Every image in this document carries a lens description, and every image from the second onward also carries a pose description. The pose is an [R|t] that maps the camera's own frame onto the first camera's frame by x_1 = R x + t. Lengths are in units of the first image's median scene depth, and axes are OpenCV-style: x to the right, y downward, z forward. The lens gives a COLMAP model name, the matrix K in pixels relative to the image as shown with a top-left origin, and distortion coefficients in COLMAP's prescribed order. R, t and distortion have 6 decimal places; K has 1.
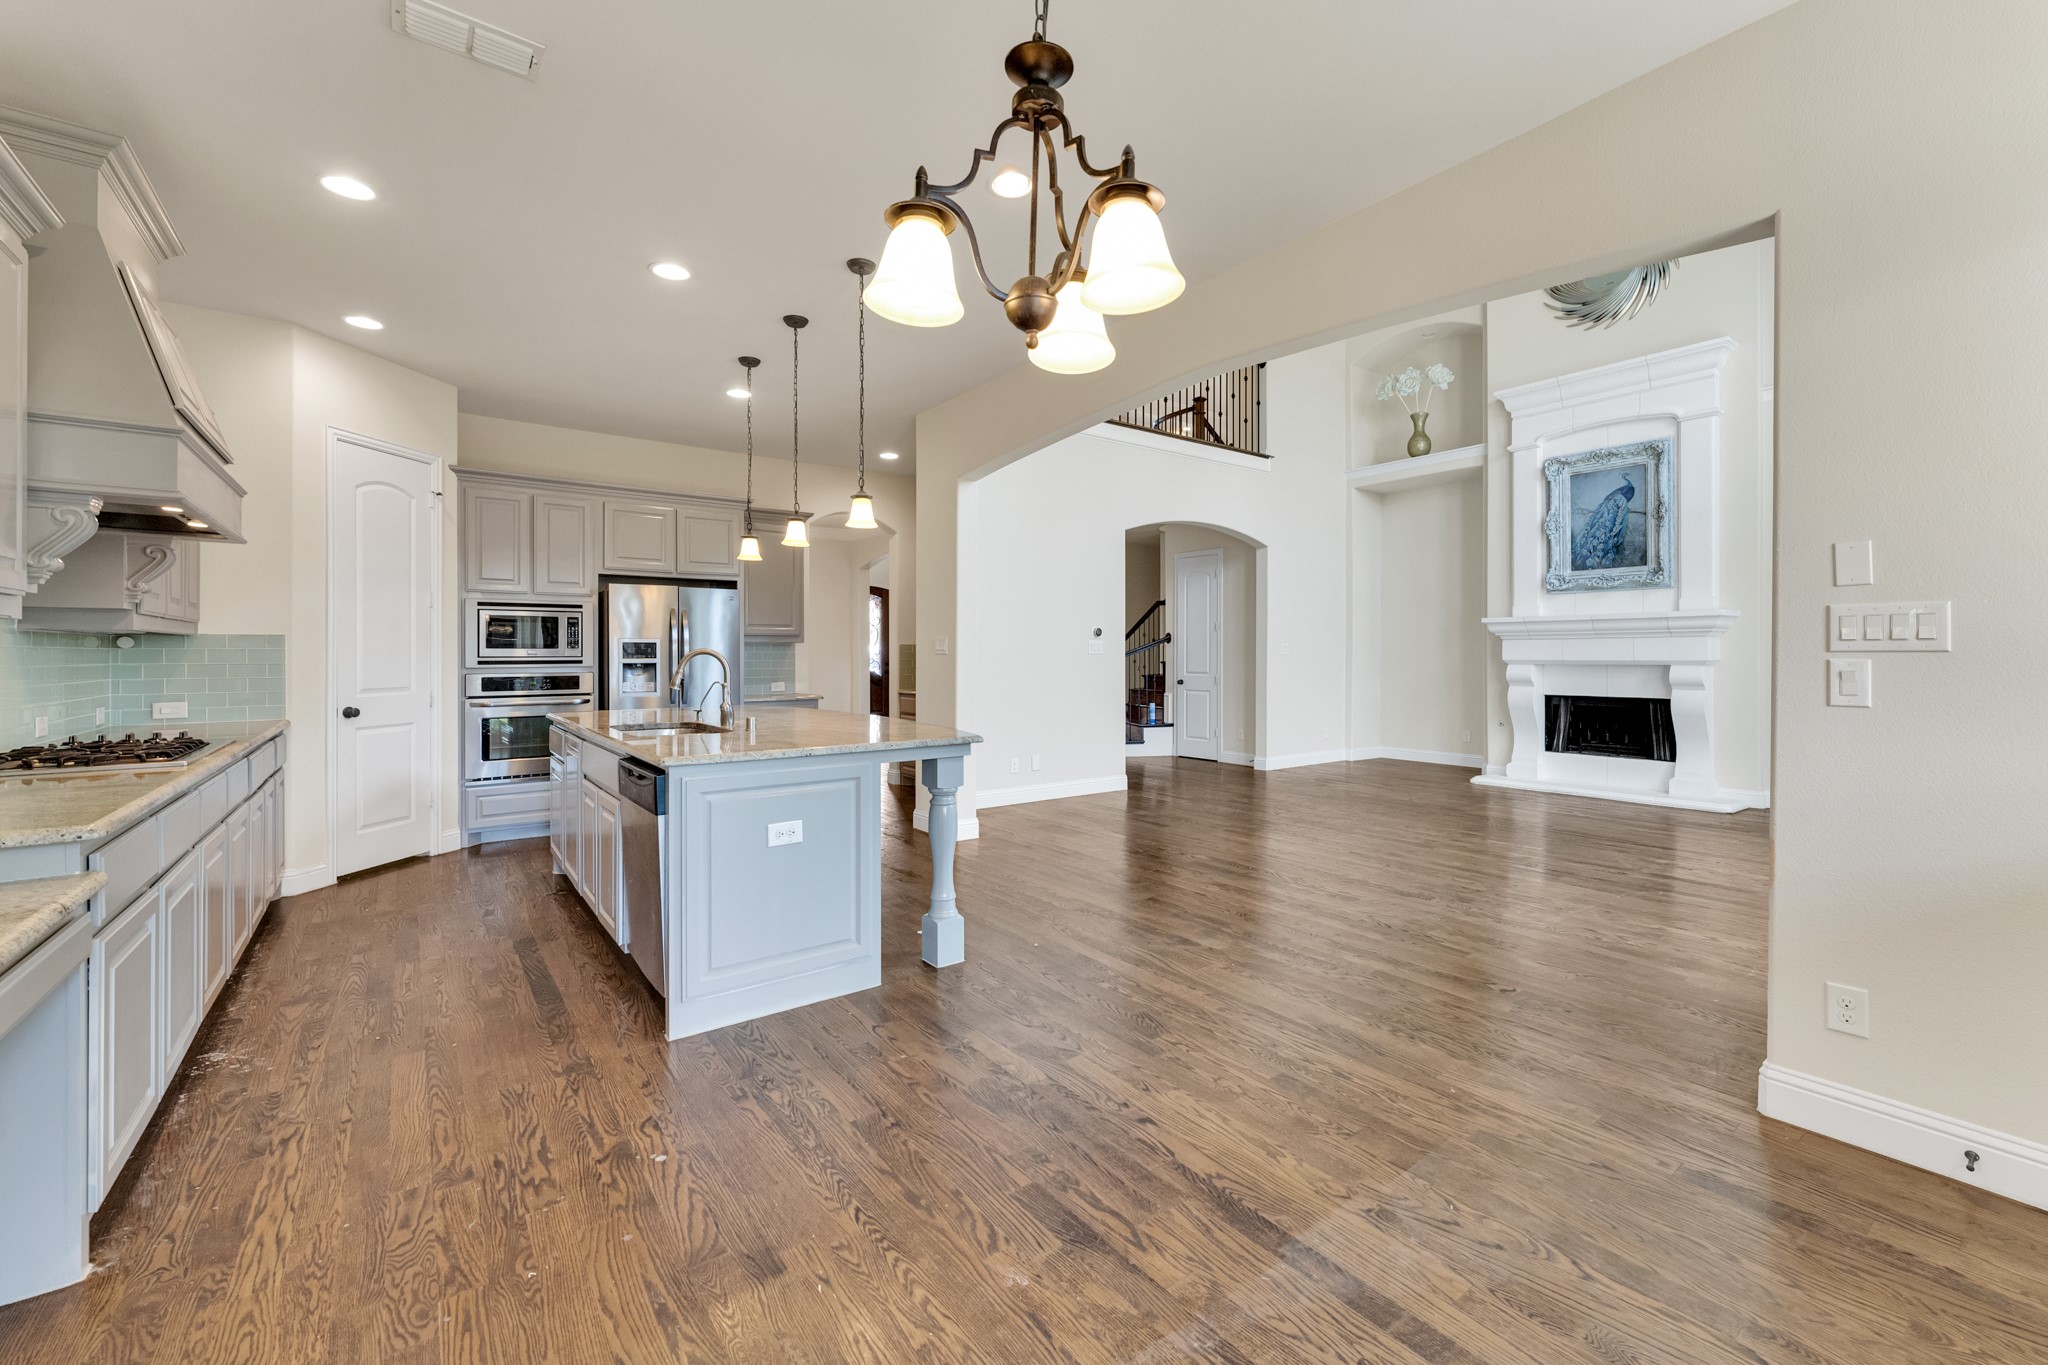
lens RADIAL K [[832.6, 0, 1036.7], [0, 832.6, 662.0], [0, 0, 1]] dist [-0.000405, 0.000069]
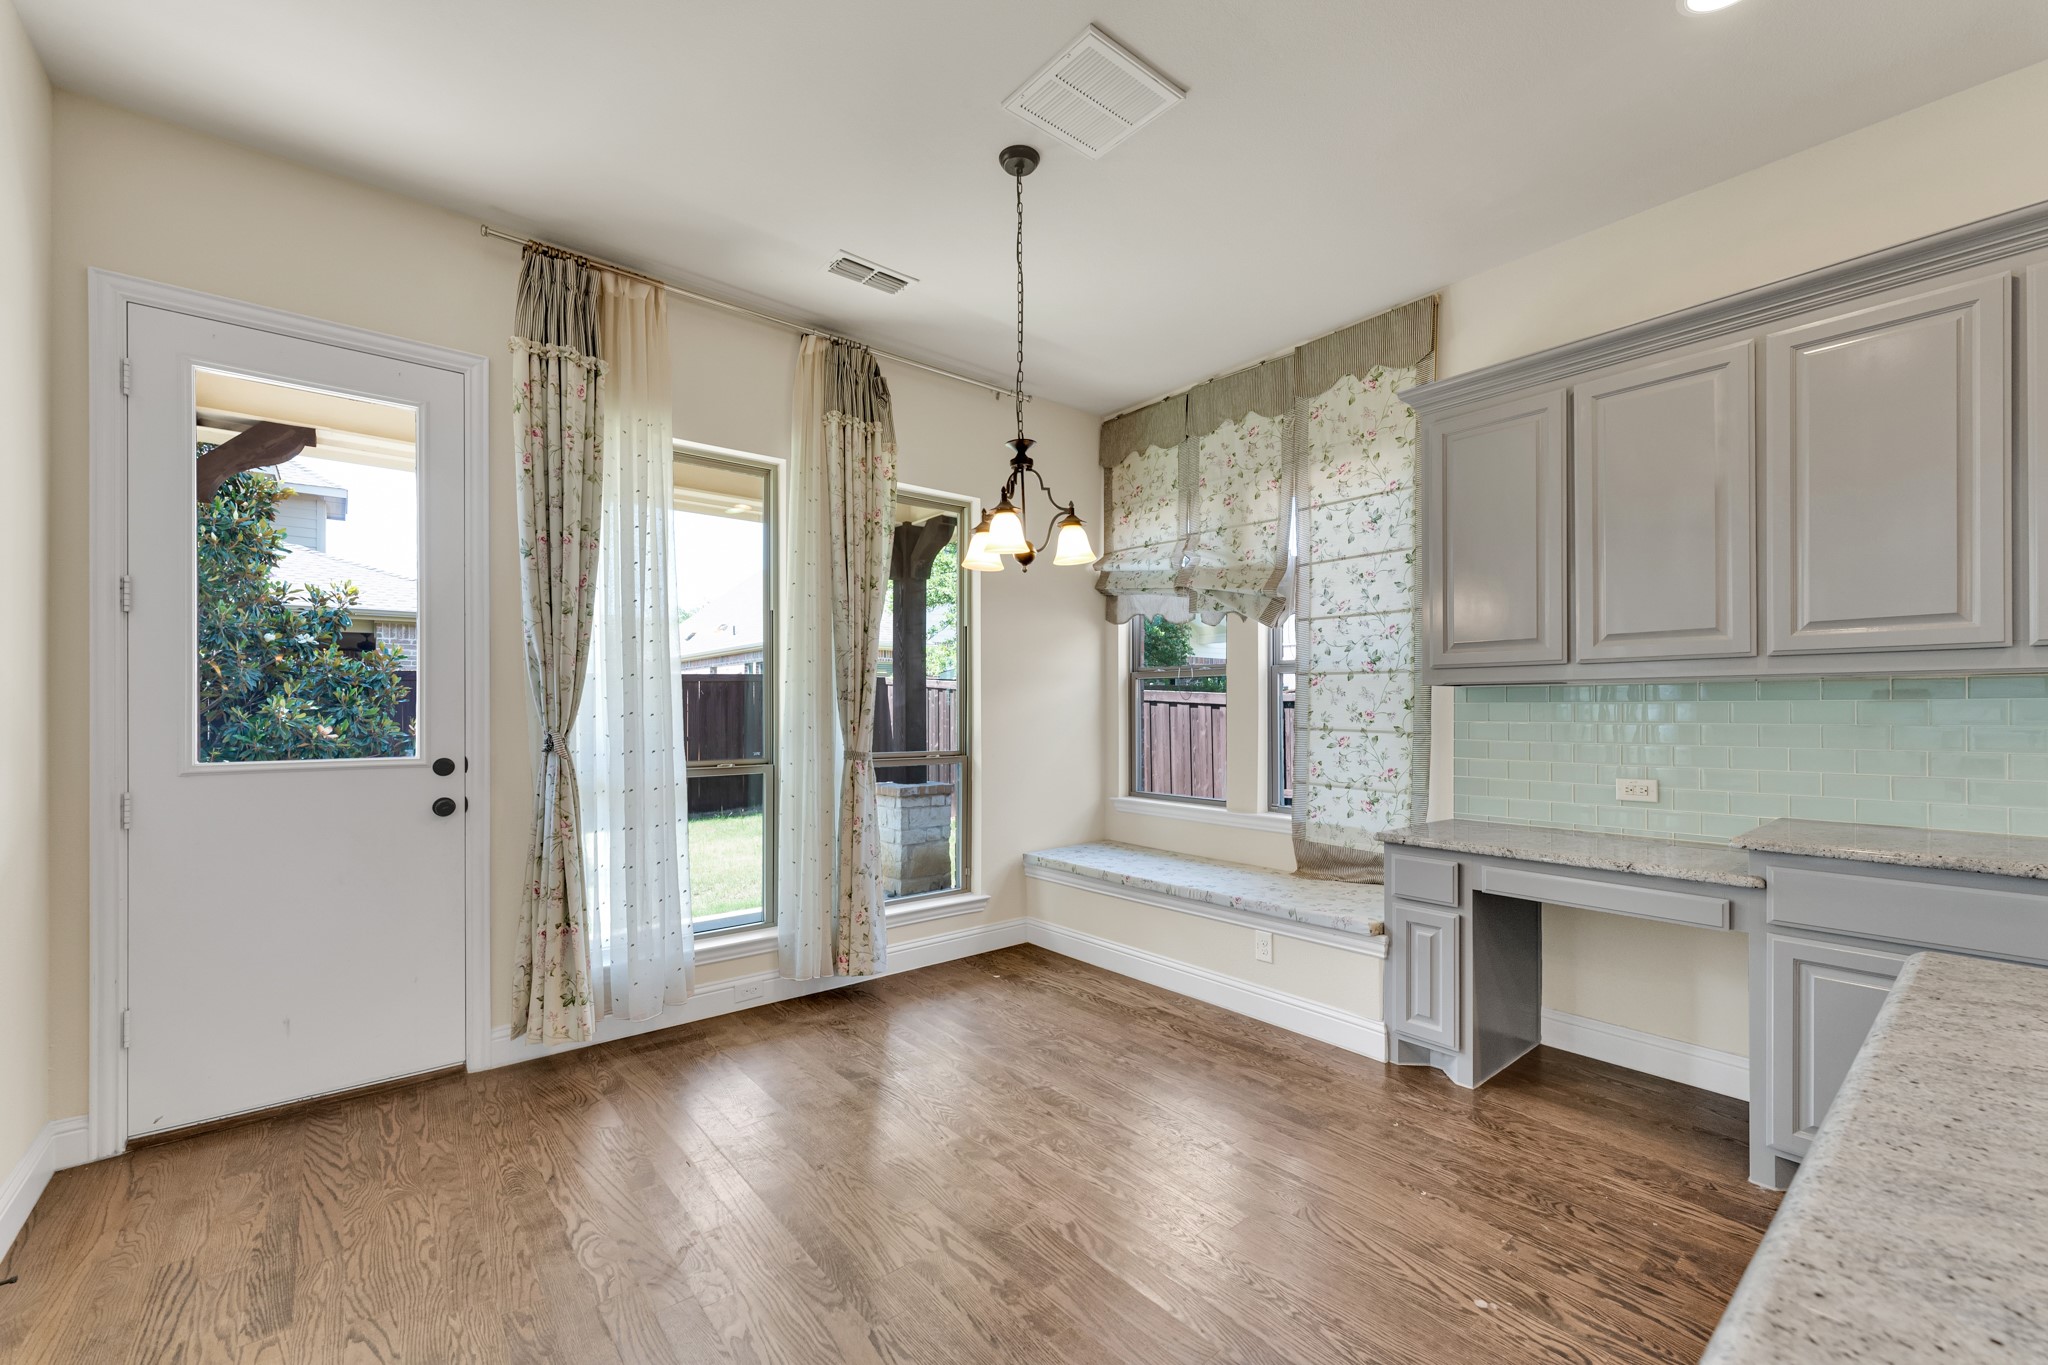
lens RADIAL K [[829.9, 0, 1033.8], [0, 829.9, 707.9], [0, 0, 1]] dist [0.000189, -0.000115]
pose [[-0.998901, 0.004039, -0.046690, 0.041646], [0.003808, 0.999980, 0.005041, -0.018275], [0.046709, 0.004858, -0.998897, 1.819359]]
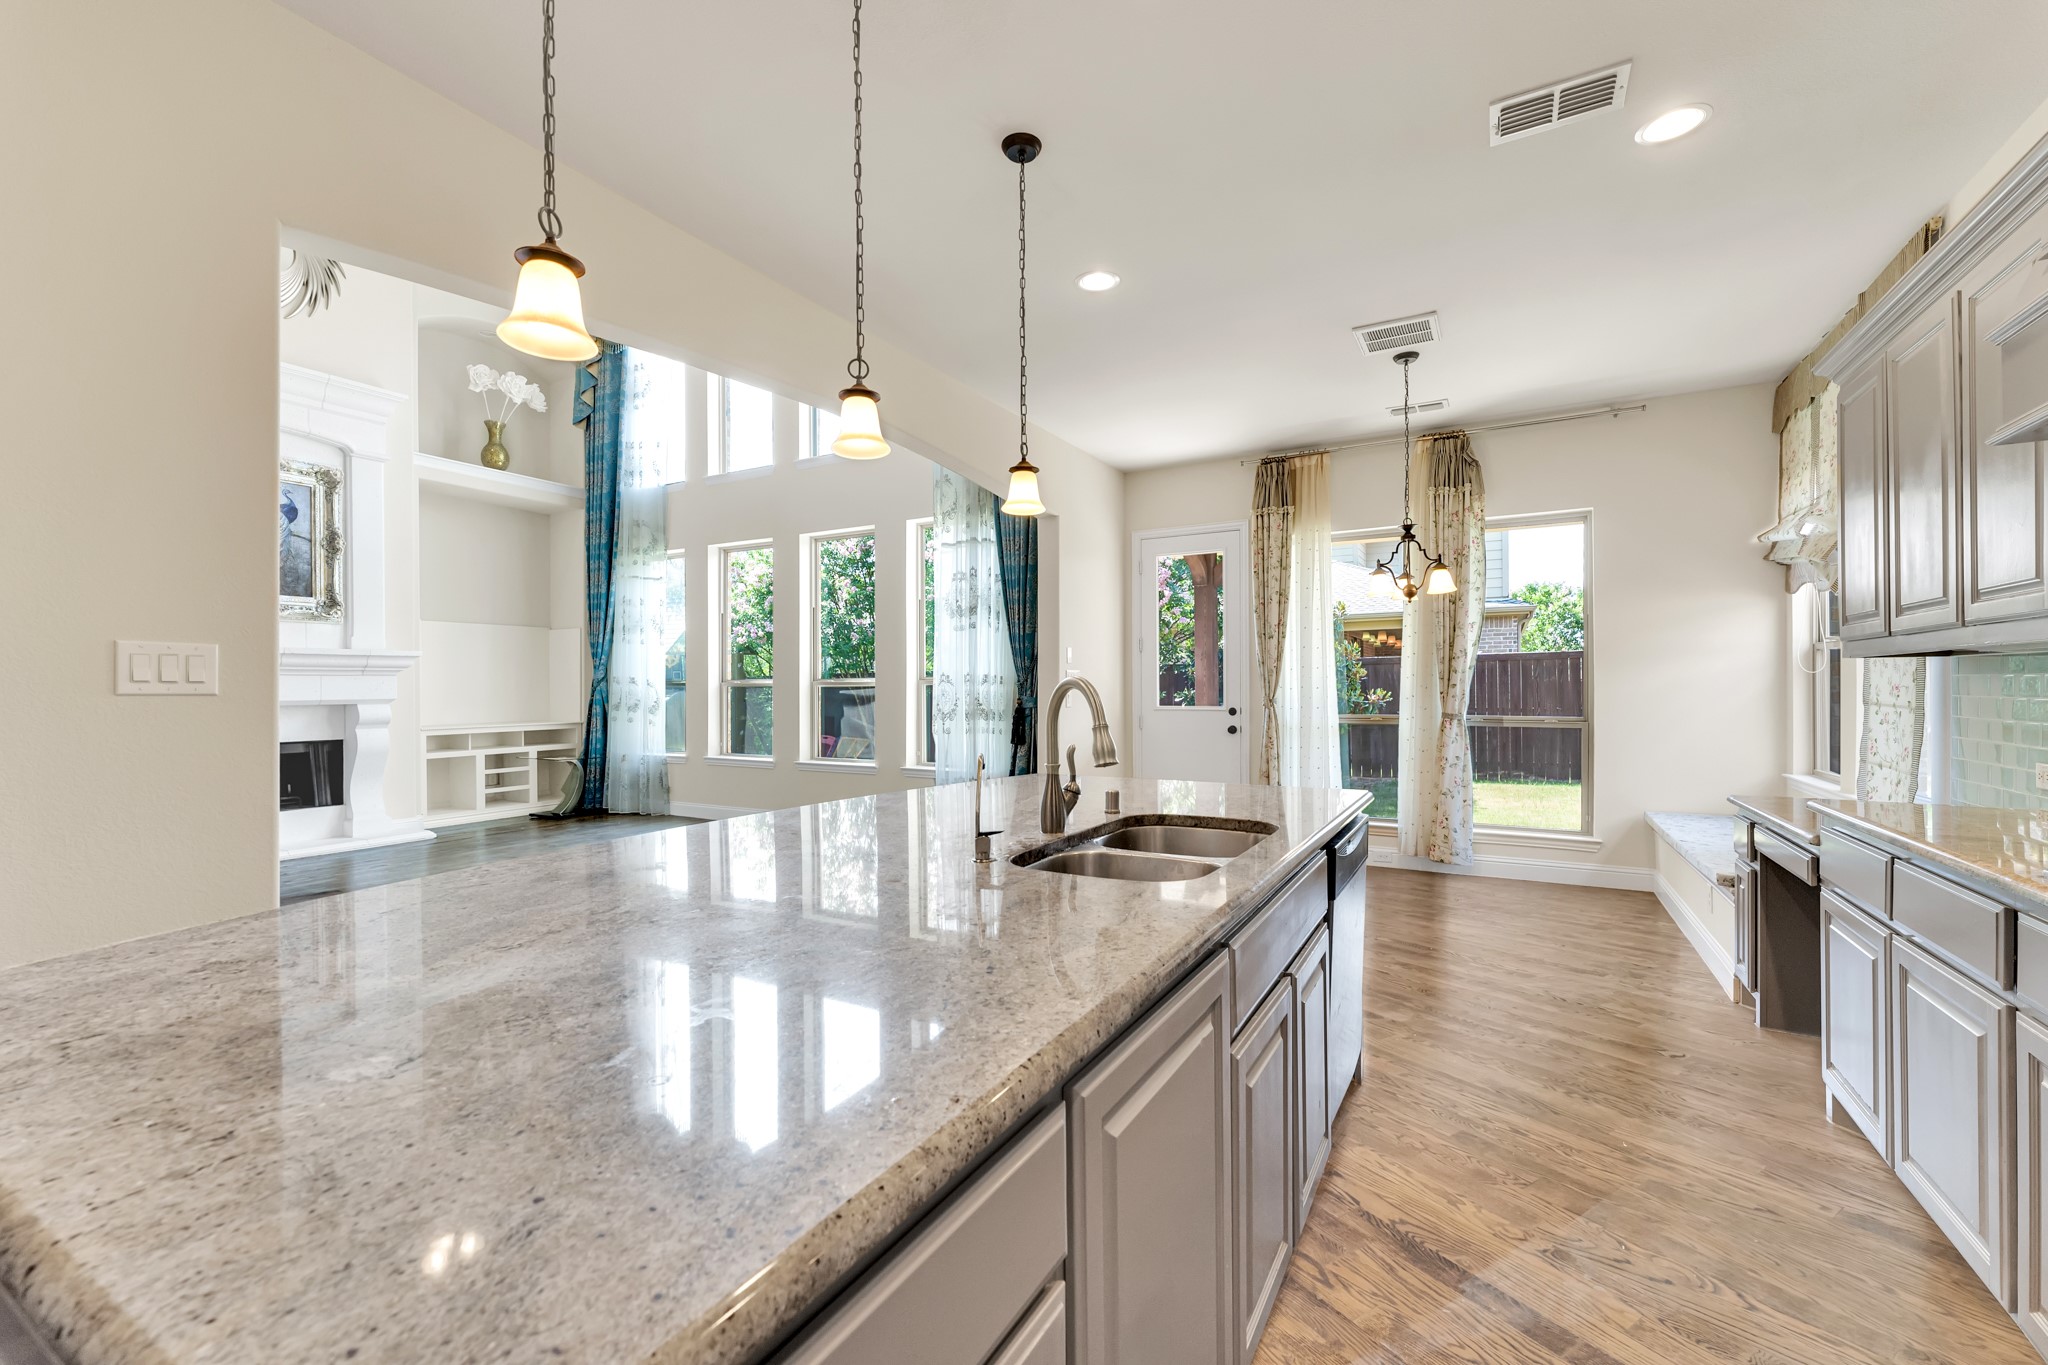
lens RADIAL K [[835.1, 0, 1032.7], [0, 835.1, 687.4], [0, 0, 1]] dist [0.000001, 0.000151]
pose [[-0.394468, 0.003590, 0.918903, -1.573081], [0.014428, 0.999893, 0.002287, -0.022724], [-0.918796, 0.014160, -0.394478, 2.279071]]
